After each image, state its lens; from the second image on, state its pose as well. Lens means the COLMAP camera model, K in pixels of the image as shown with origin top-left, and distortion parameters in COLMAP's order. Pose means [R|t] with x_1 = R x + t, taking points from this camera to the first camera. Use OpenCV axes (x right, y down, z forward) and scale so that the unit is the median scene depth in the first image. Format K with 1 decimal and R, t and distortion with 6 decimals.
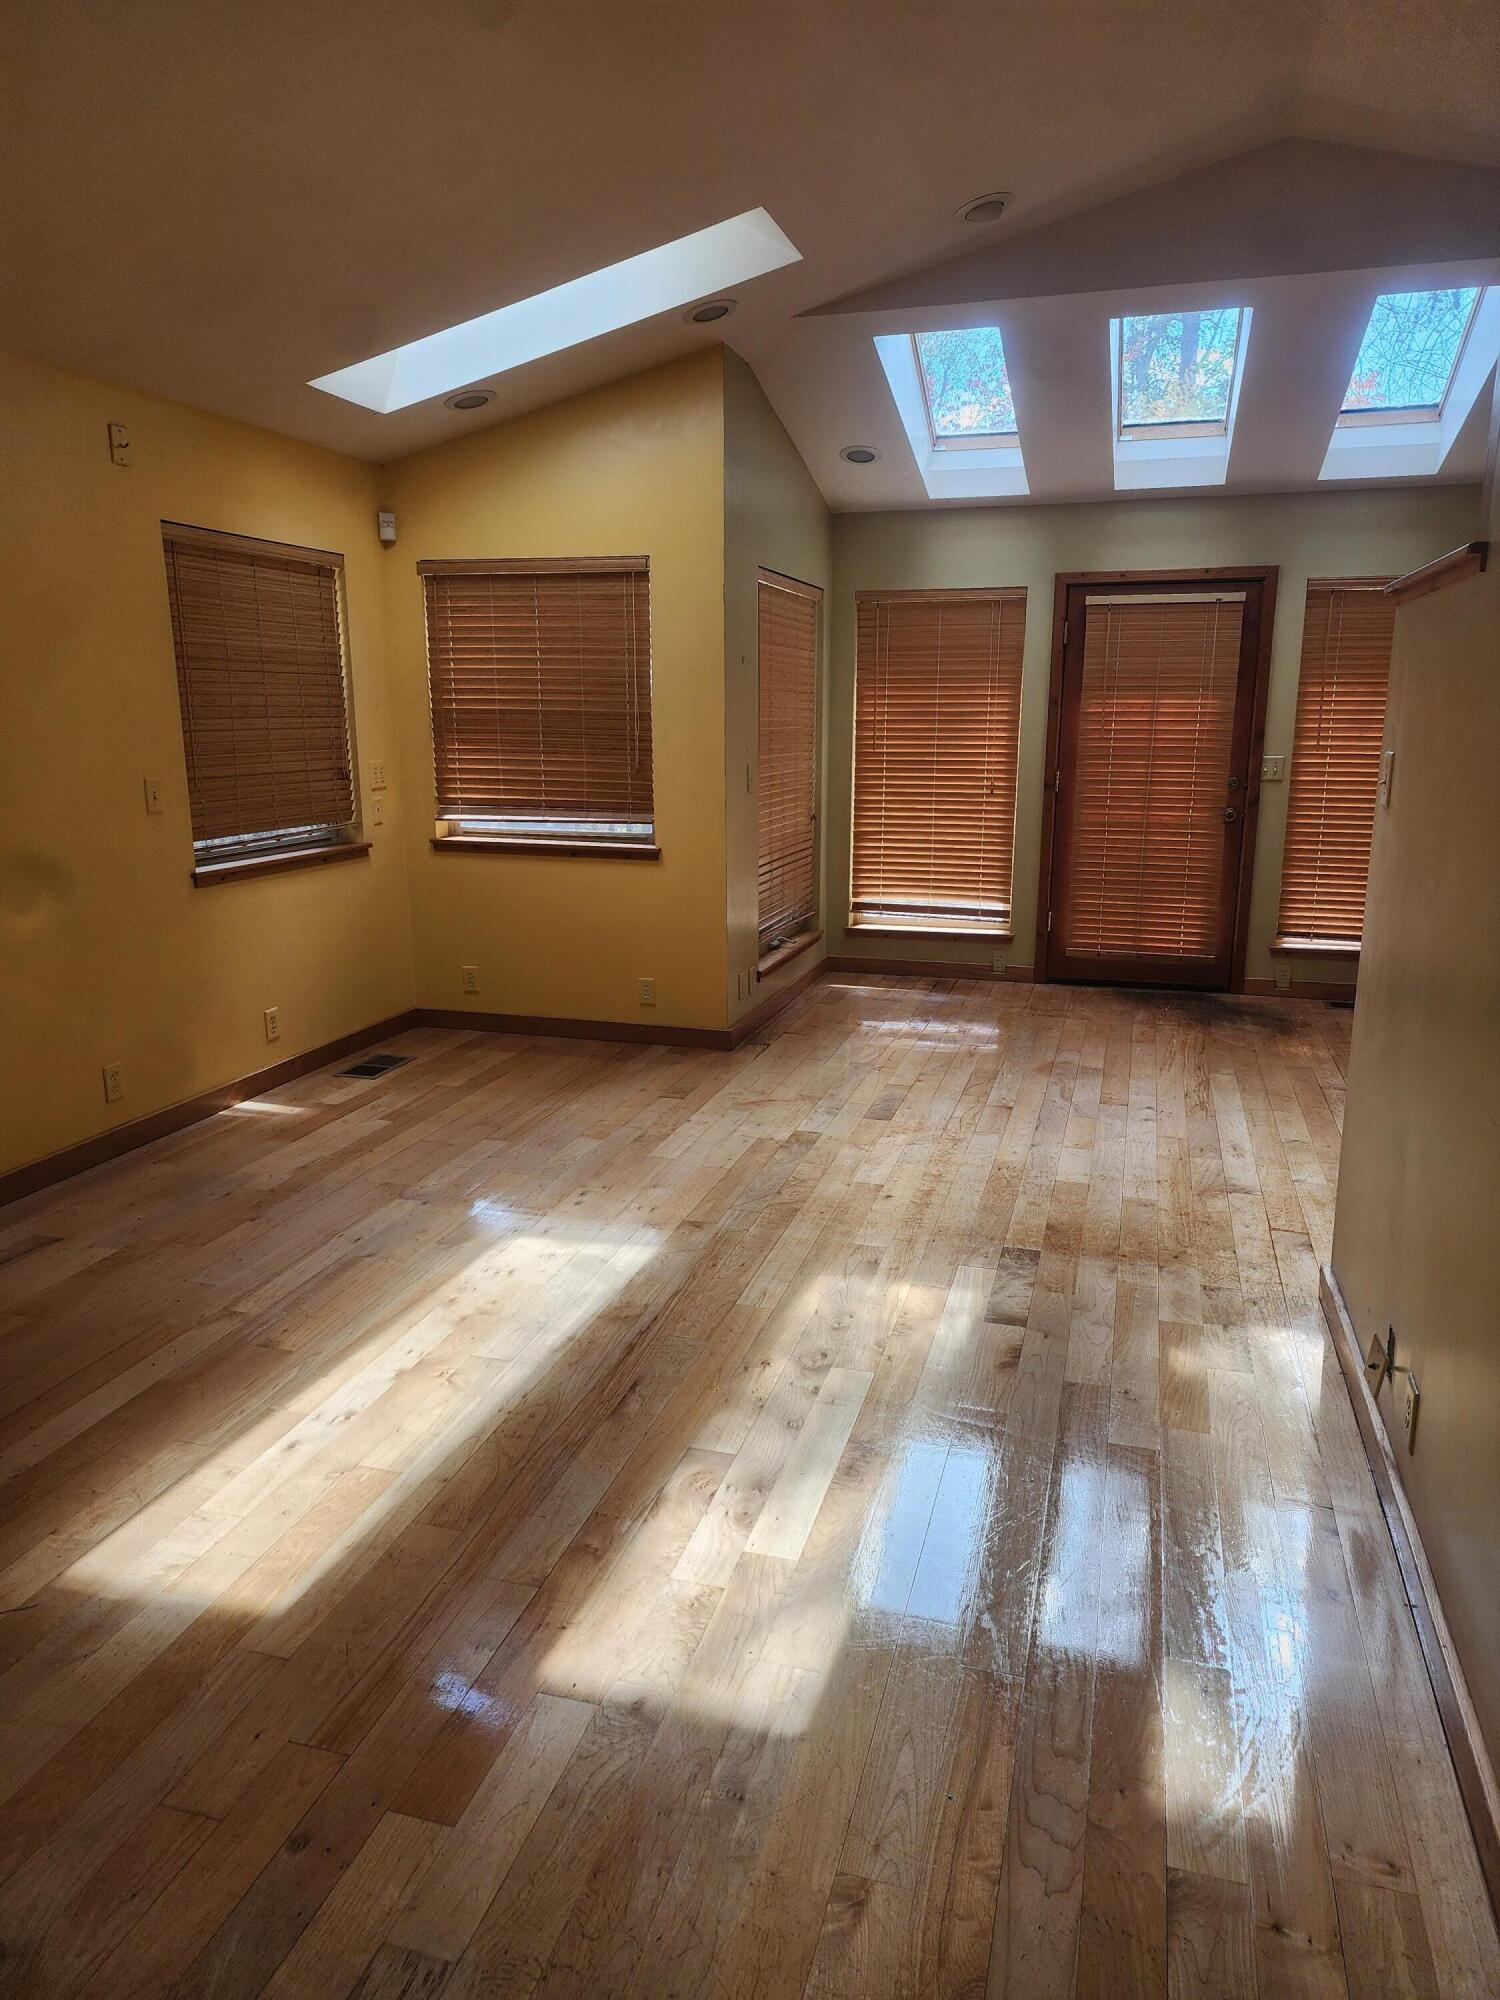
lens RADIAL K [[1320.6, 0, 744.5], [0, 1320.6, 1018.9], [0, 0, 1]] dist [0.077703, -0.061725]
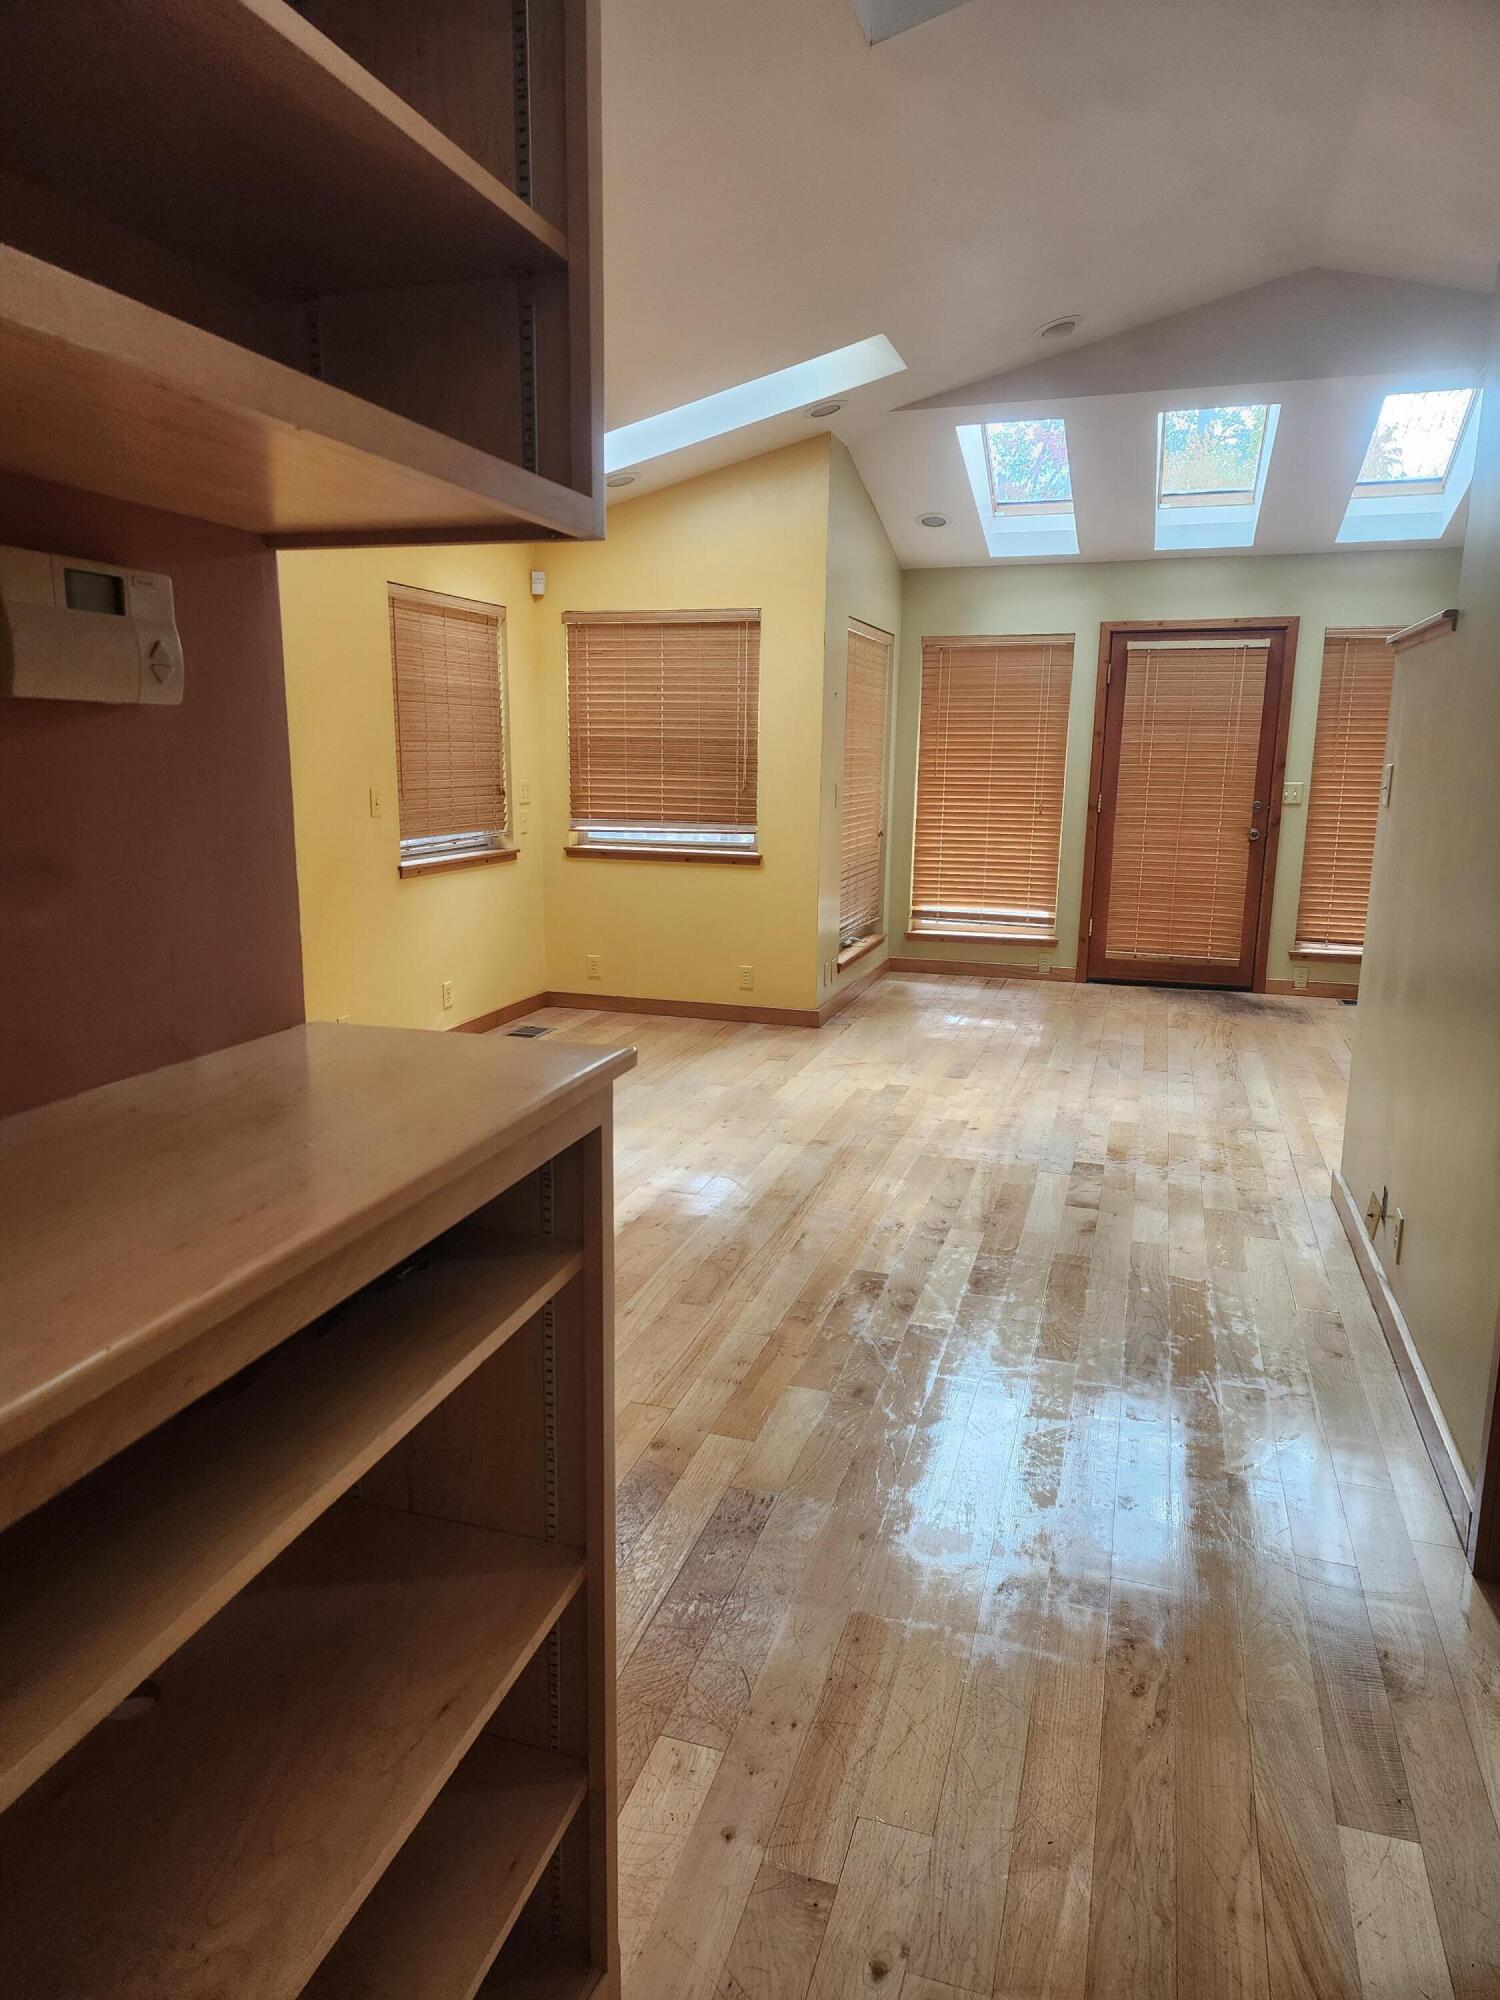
lens RADIAL K [[1349.8, 0, 687.9], [0, 1349.8, 1041.0], [0, 0, 1]] dist [0.101523, -0.111353]
pose [[0.999341, 0.015471, -0.032845, -0.087209], [-0.016076, 0.999704, -0.018239, 0.059568], [0.032553, 0.018755, 0.999294, -0.201845]]
